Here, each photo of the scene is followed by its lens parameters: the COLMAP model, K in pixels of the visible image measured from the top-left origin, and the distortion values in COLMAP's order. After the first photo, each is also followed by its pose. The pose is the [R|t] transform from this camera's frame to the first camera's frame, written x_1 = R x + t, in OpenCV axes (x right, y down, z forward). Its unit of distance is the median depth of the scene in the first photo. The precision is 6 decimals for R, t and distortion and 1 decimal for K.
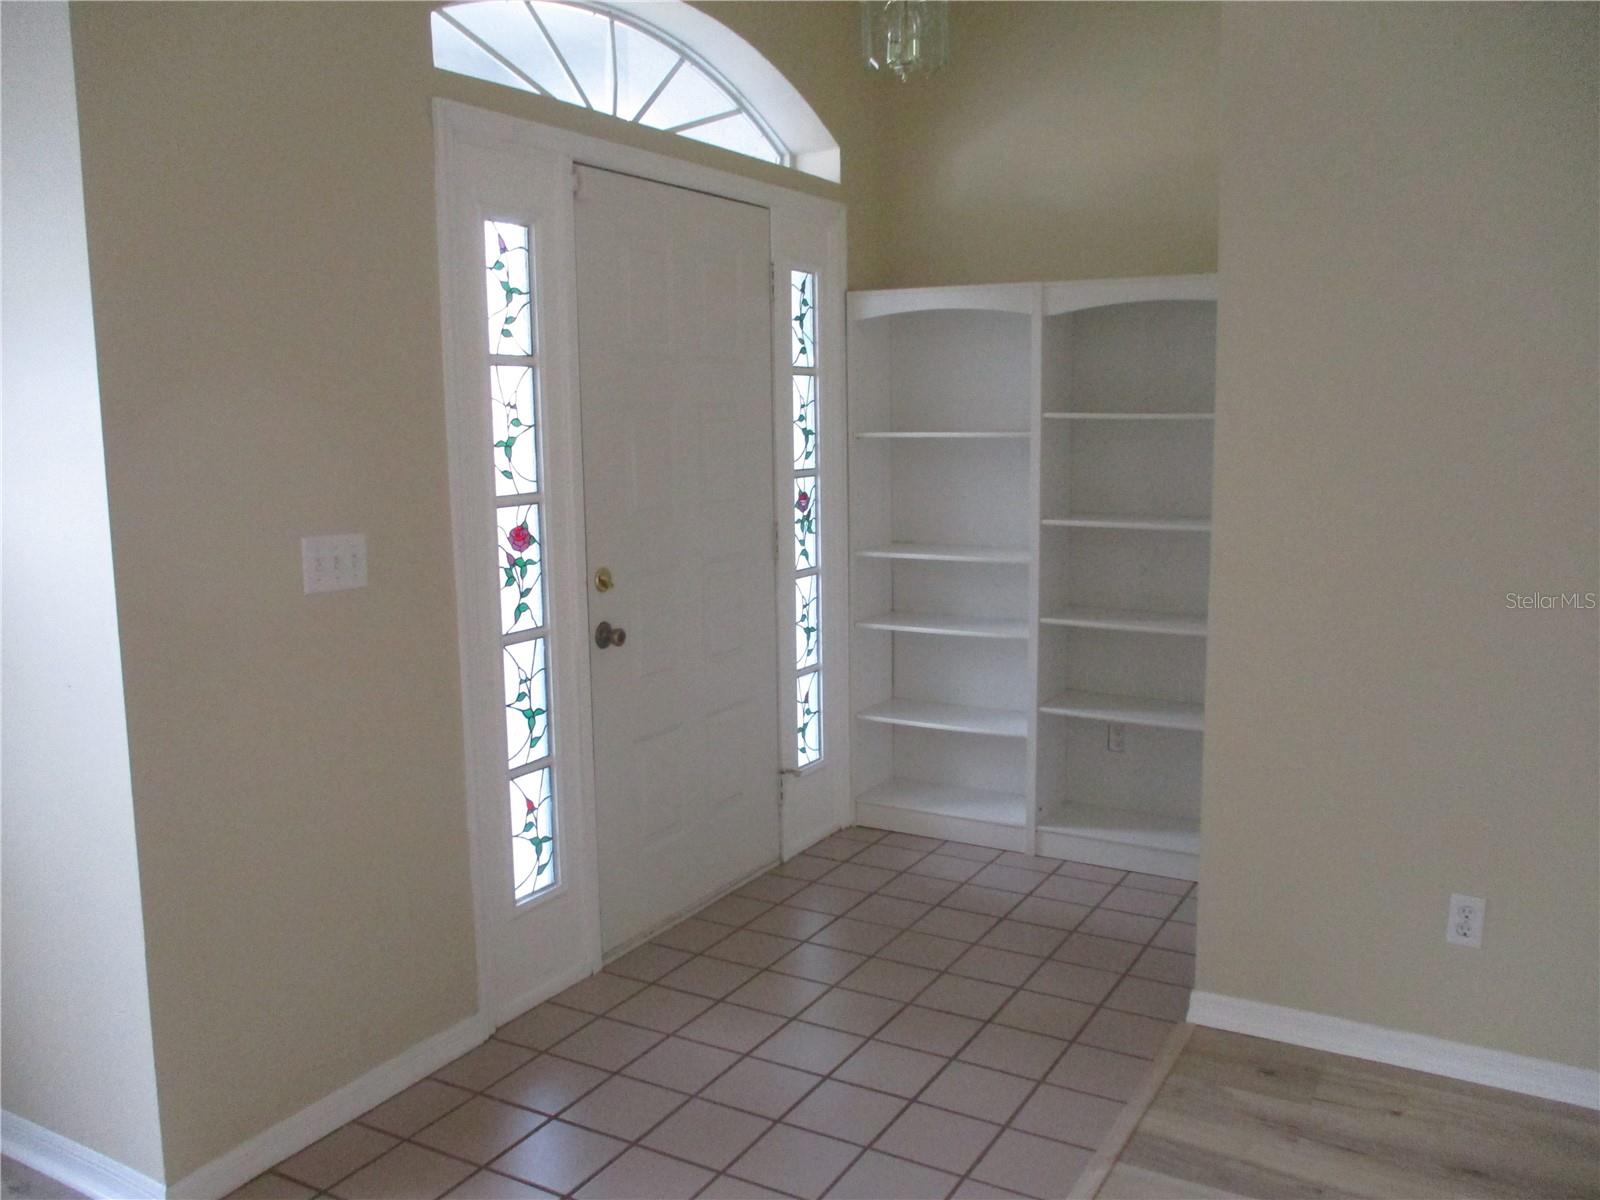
lens RADIAL K [[1336.5, 0, 801.1], [0, 1336.5, 605.3], [0, 0, 1]] dist [-0.005638, -0.002403]
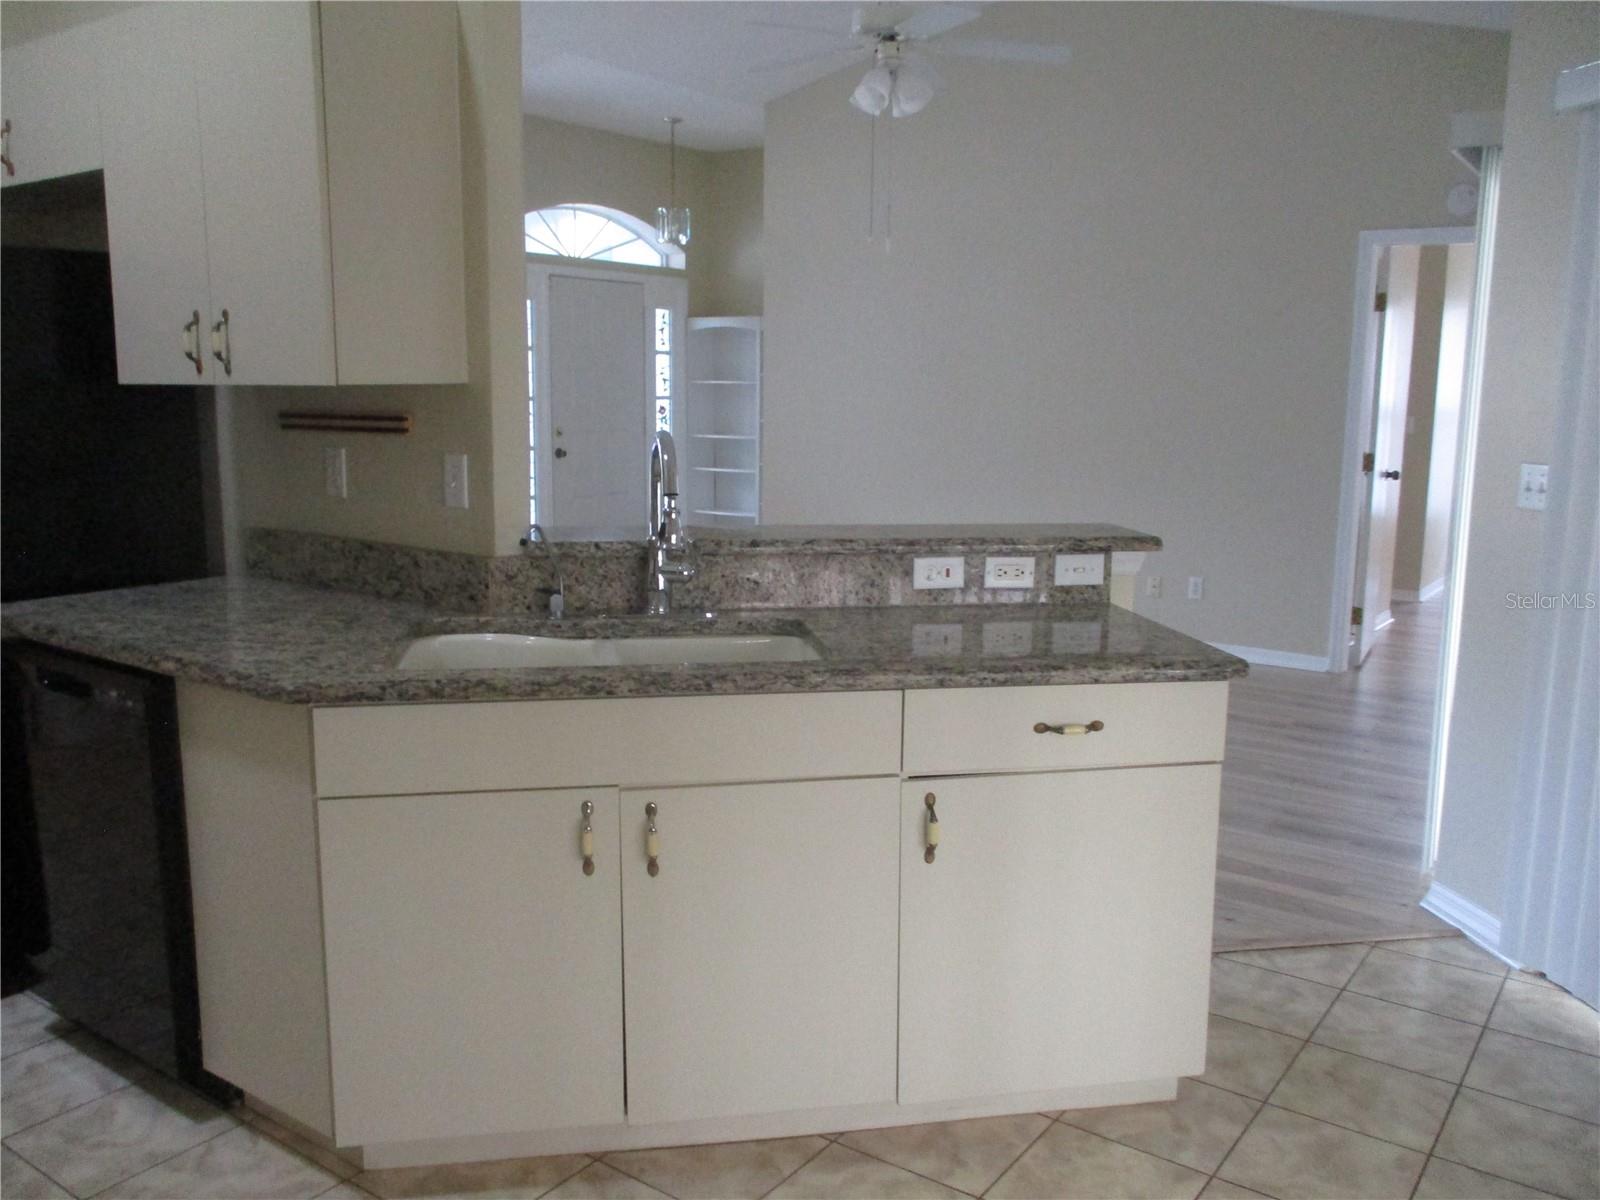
lens RADIAL K [[1336.5, 0, 795.4], [0, 1336.5, 589.6], [0, 0, 1]] dist [-0.005638, -0.002403]
pose [[0.994934, 0.038385, -0.092910, 0.451554], [-0.037433, 0.999227, 0.011971, 0.191816], [0.093298, -0.008433, 0.995603, -1.246160]]
